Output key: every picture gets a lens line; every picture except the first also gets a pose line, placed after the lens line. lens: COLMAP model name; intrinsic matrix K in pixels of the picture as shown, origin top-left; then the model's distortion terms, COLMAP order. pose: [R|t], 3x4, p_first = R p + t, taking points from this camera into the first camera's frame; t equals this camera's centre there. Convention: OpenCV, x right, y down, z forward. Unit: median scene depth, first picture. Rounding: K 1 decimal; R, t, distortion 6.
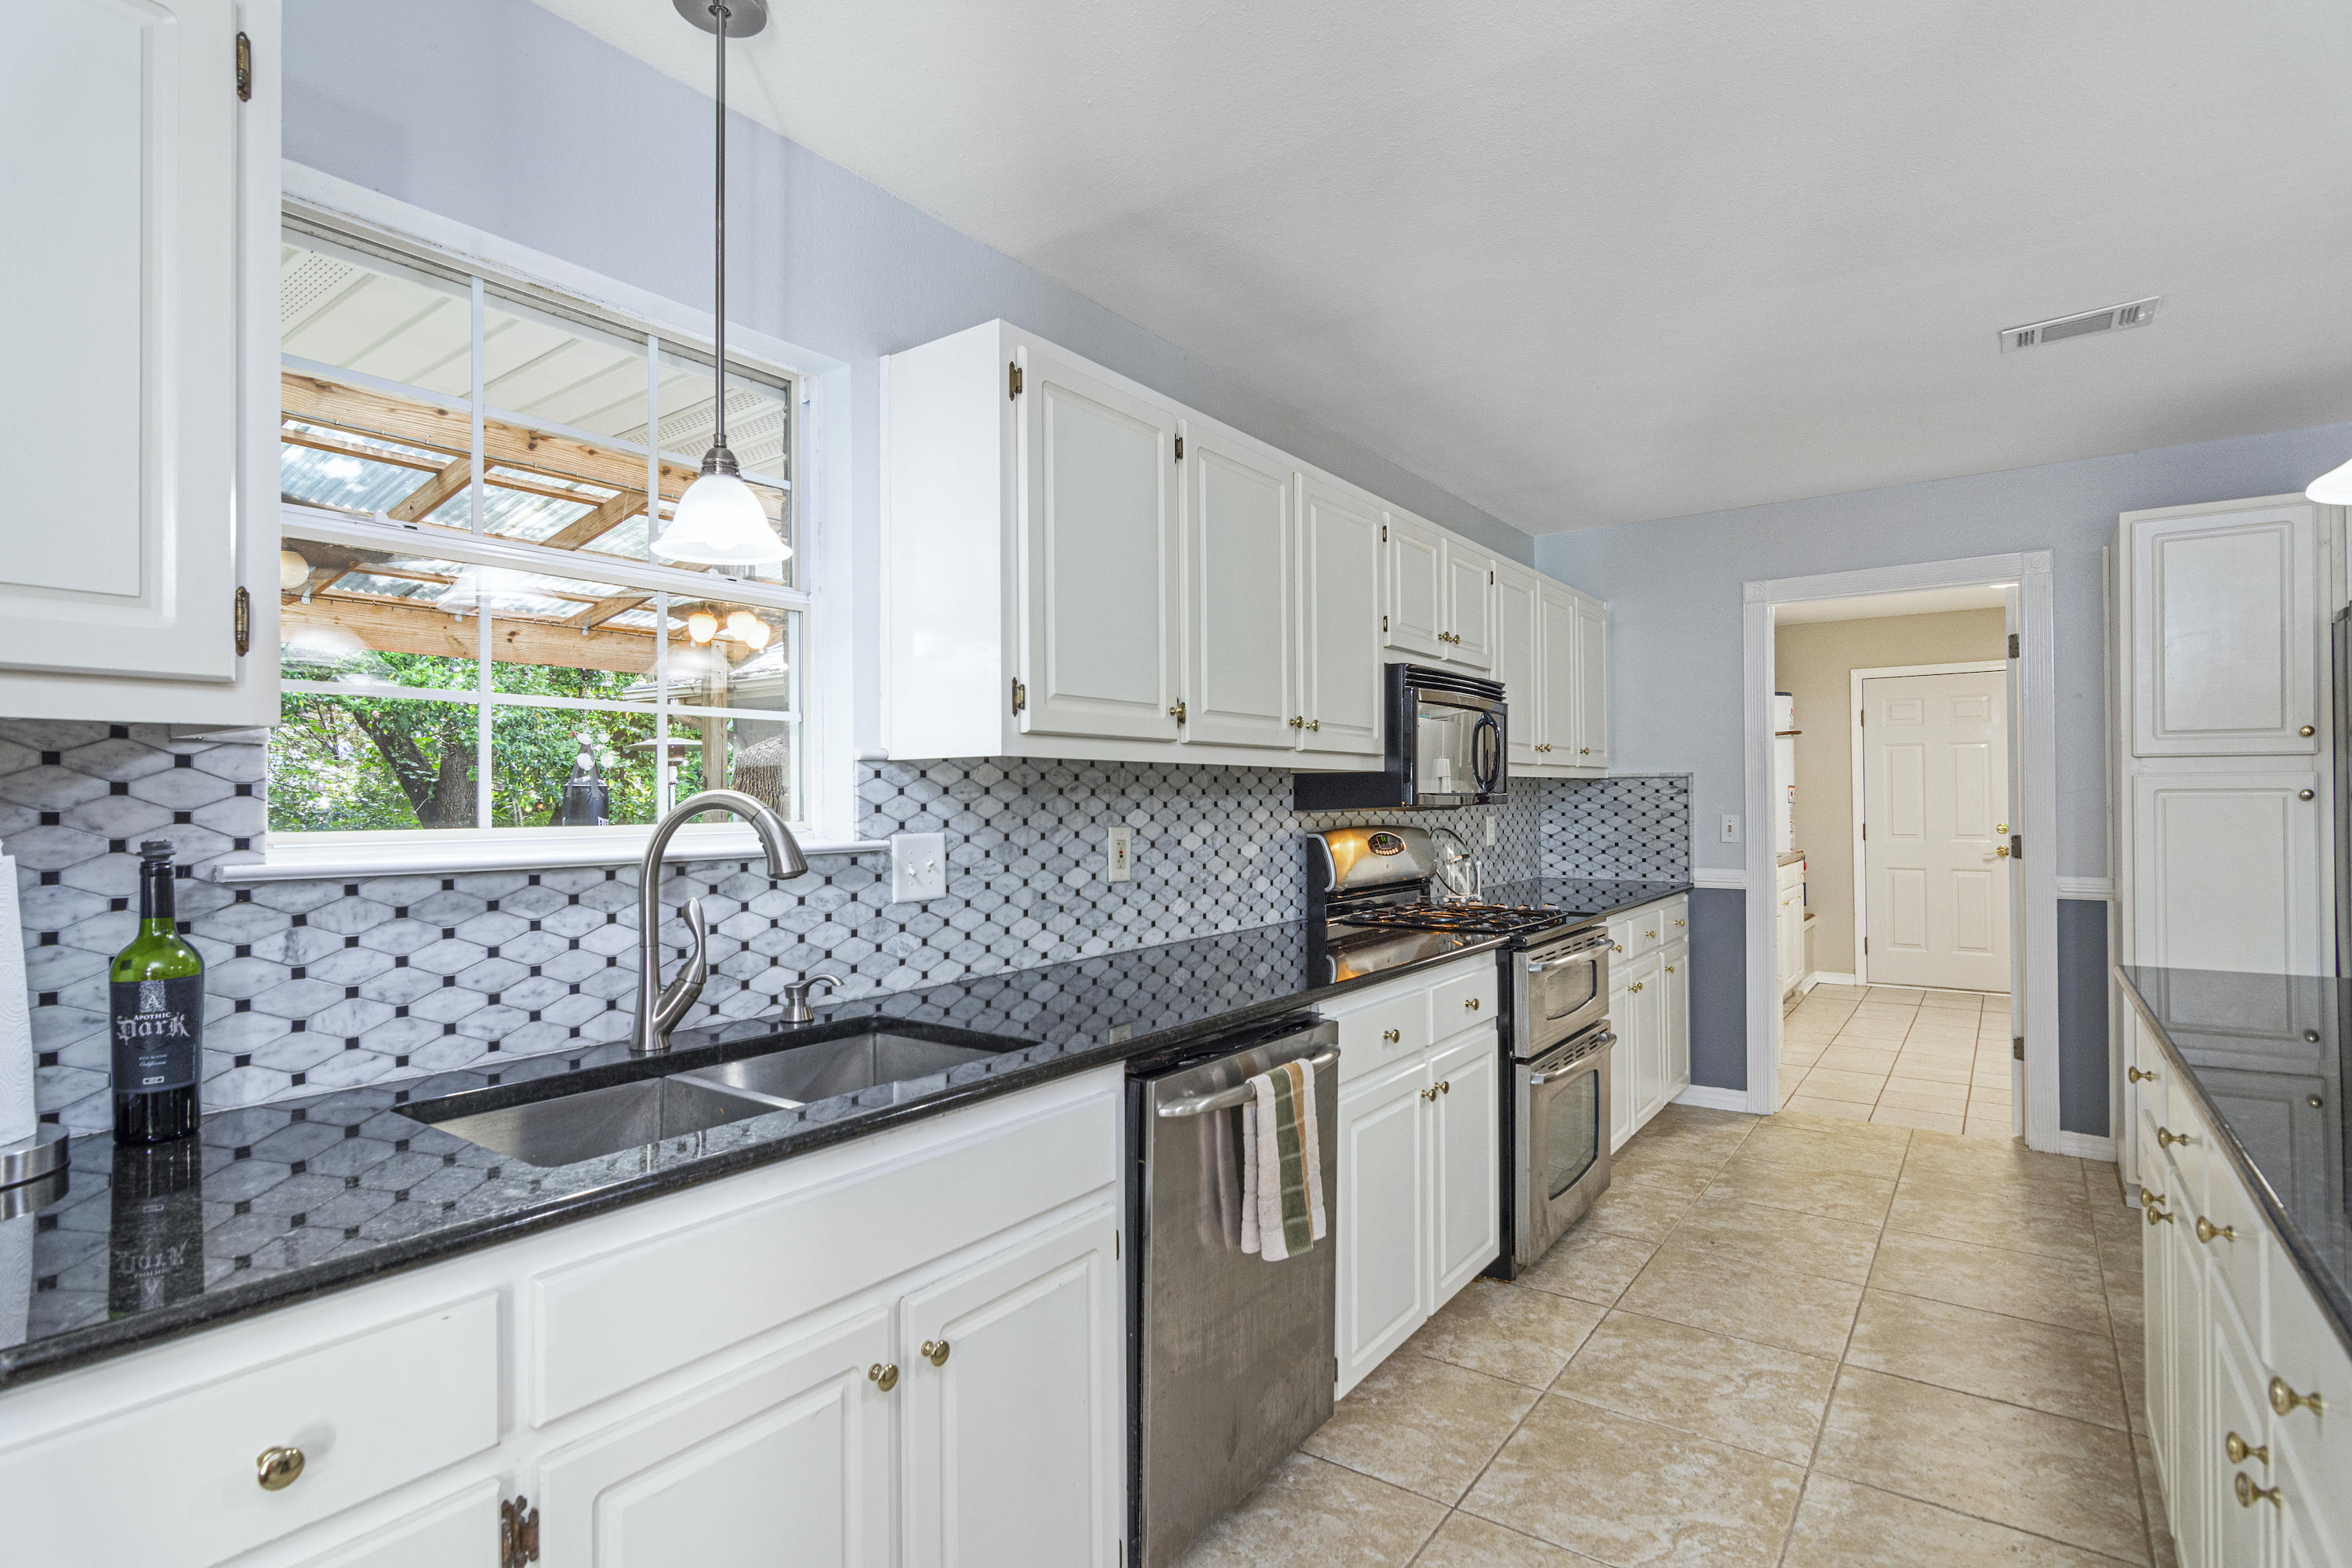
lens RADIAL K [[1137.3, 0, 1190.0], [0, 1137.3, 790.9], [0, 0, 1]] dist [-0.000934, 0.001062]
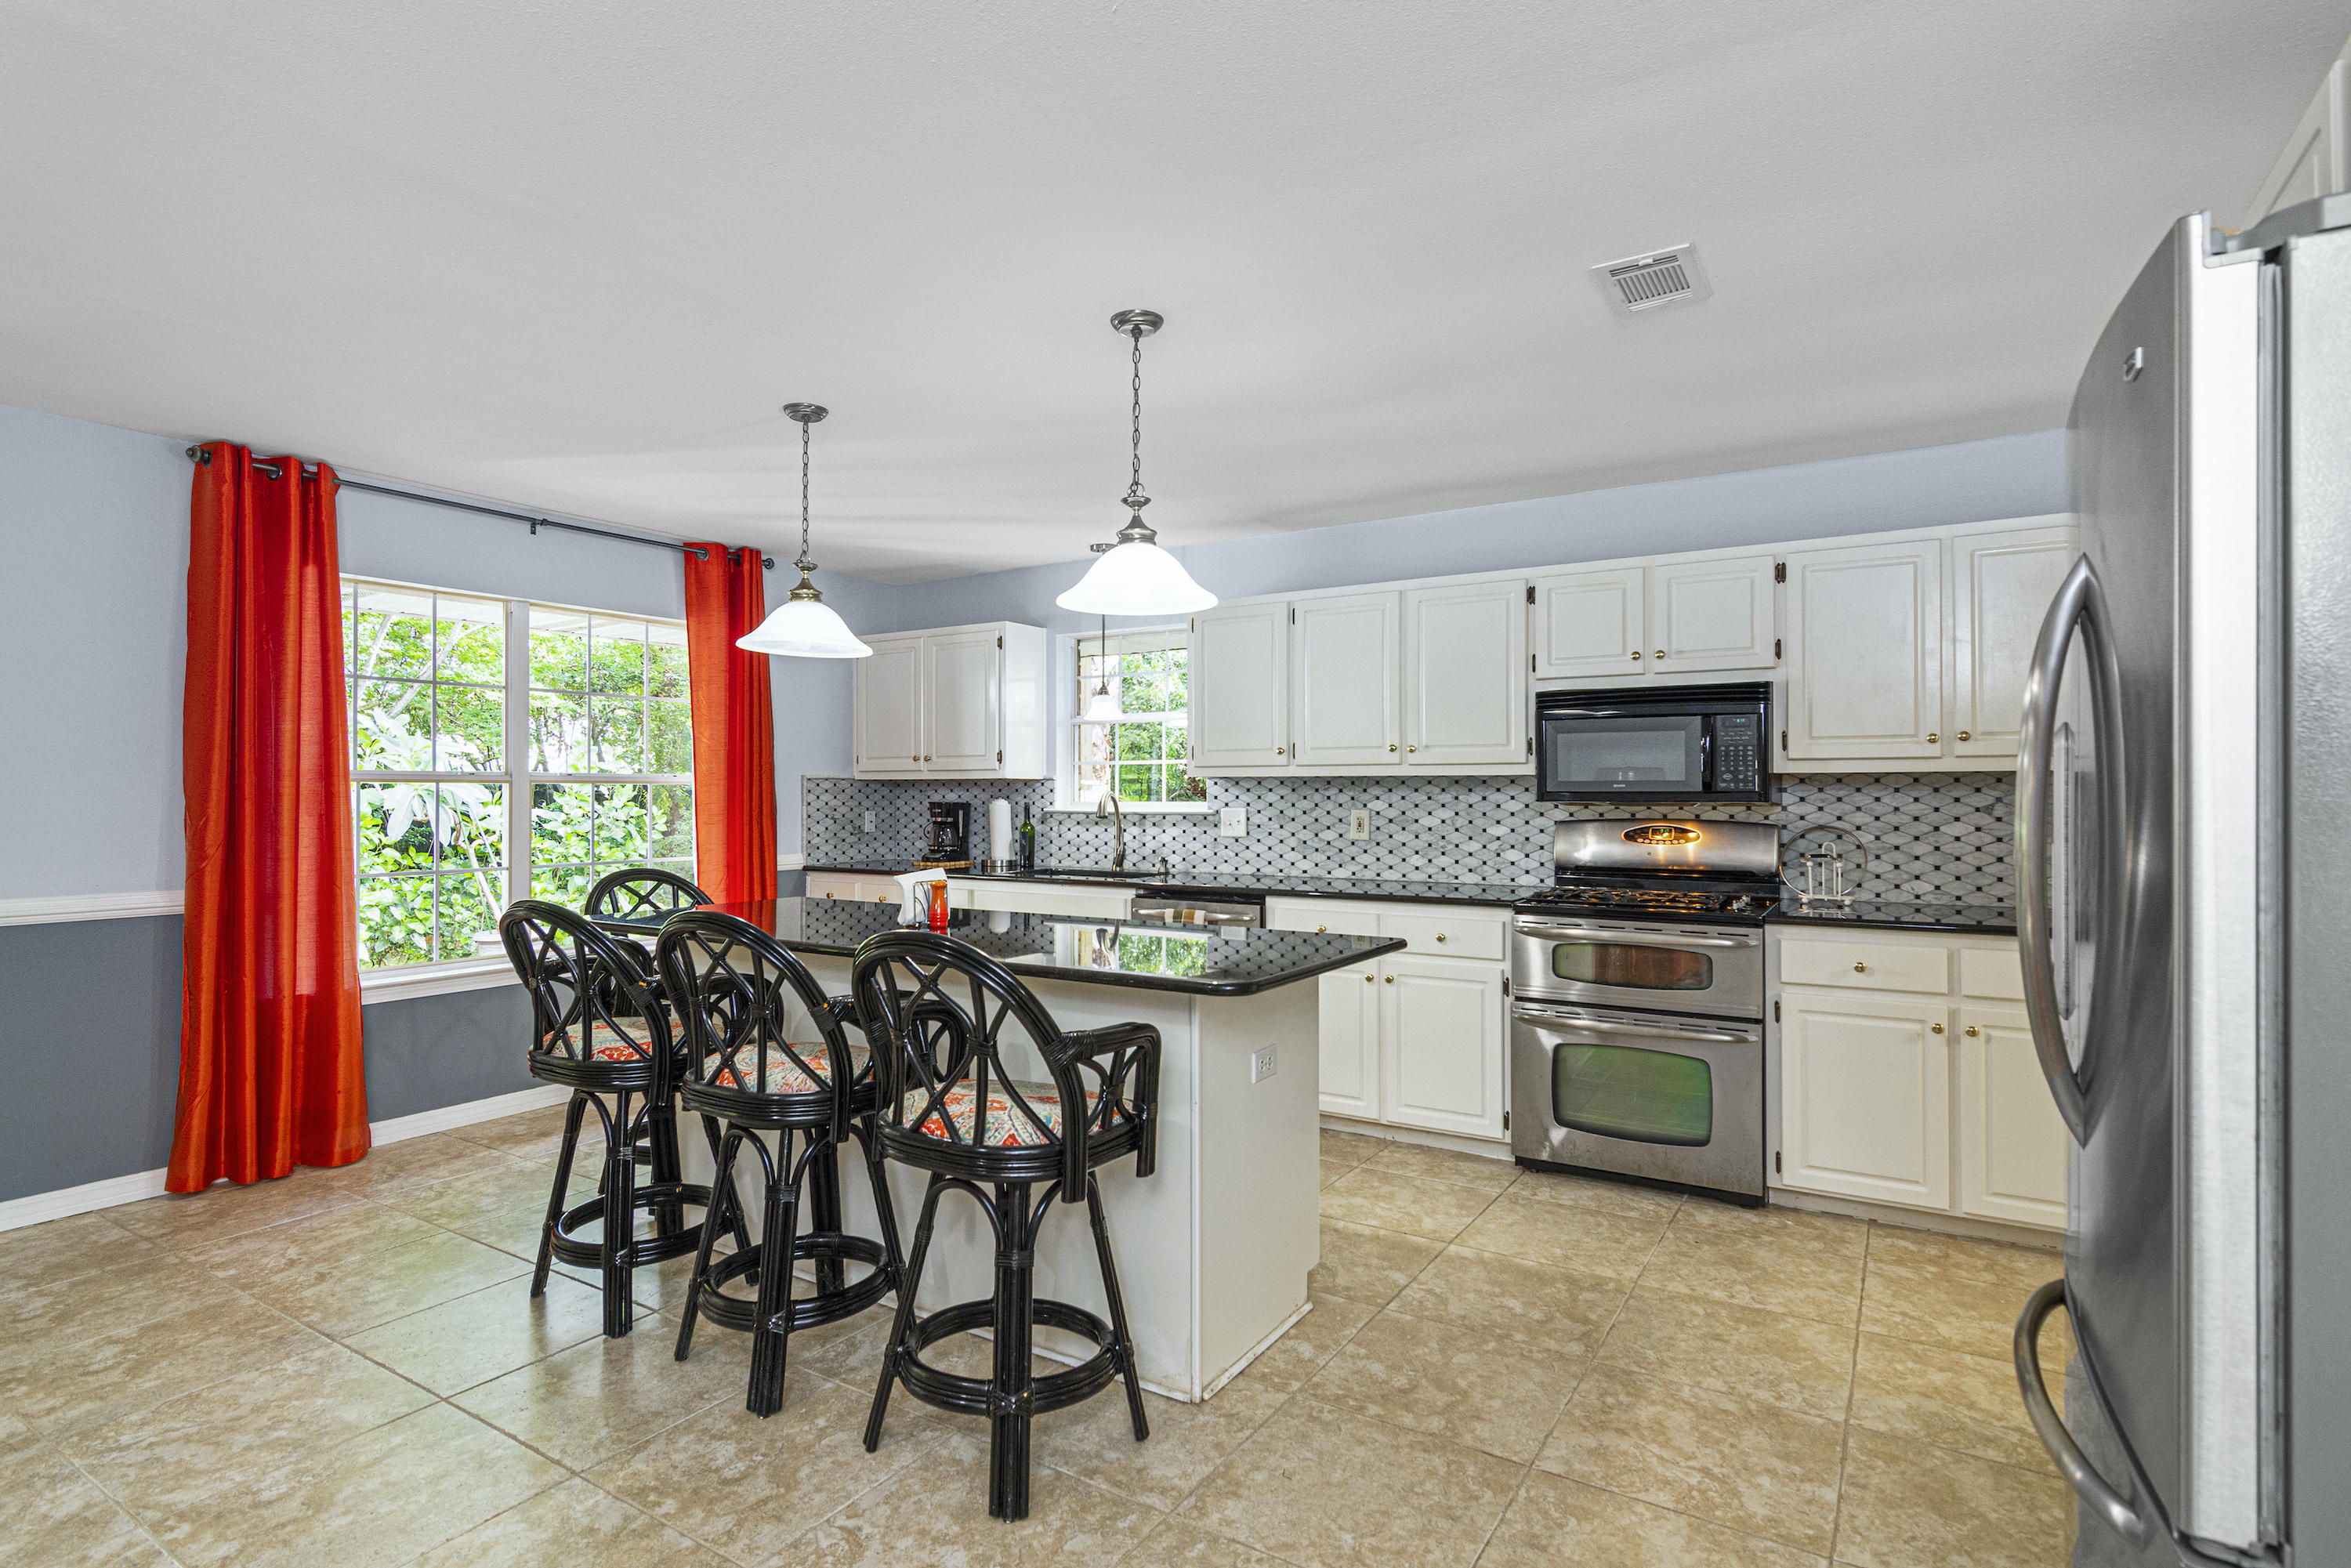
lens RADIAL K [[1155.2, 0, 1137.1], [0, 1155.2, 776.8], [0, 0, 1]] dist [-0.002366, 0.003181]
pose [[0.040650, -0.008159, -0.999140, 1.806268], [0.007731, 0.999939, -0.007851, -0.009063], [0.999144, -0.007405, 0.040711, 0.586233]]
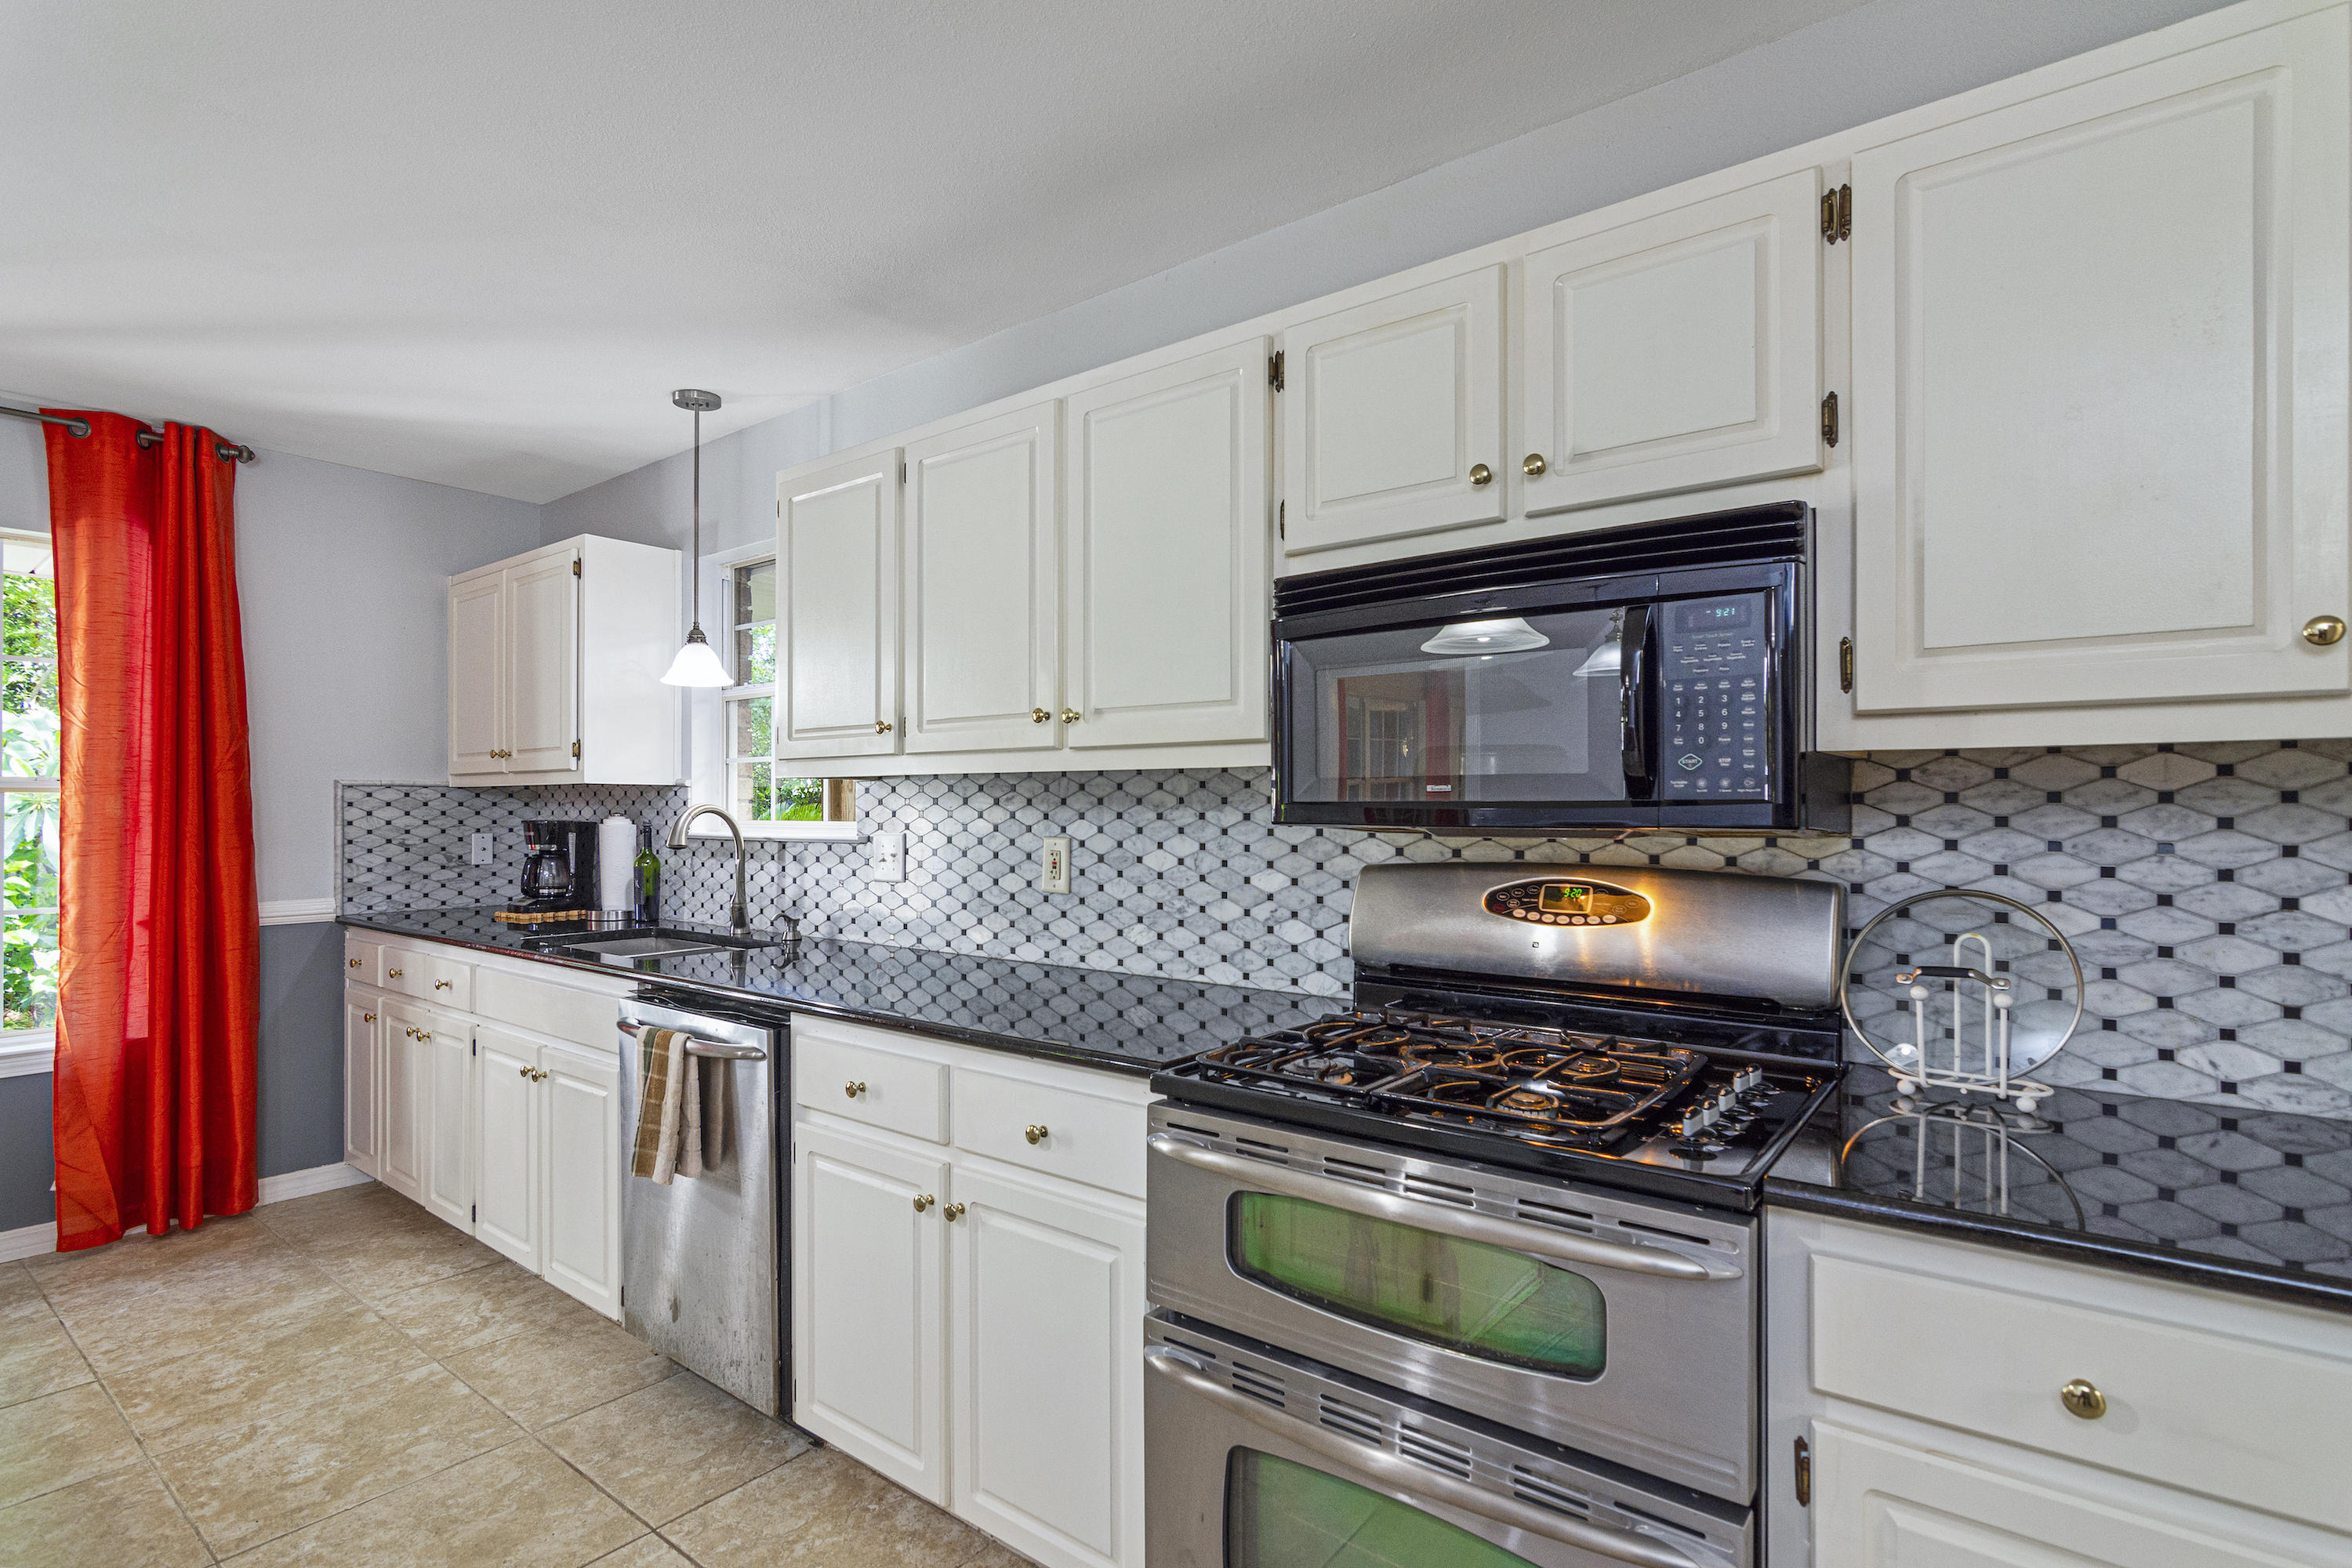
lens RADIAL K [[1155.8, 0, 1136.7], [0, 1155.8, 797.7], [0, 0, 1]] dist [-0.002366, 0.003181]
pose [[-0.058519, -0.003283, -0.998281, 0.950238], [0.007810, 0.999962, -0.003746, 0.002148], [0.998256, -0.008016, -0.058491, 1.157791]]
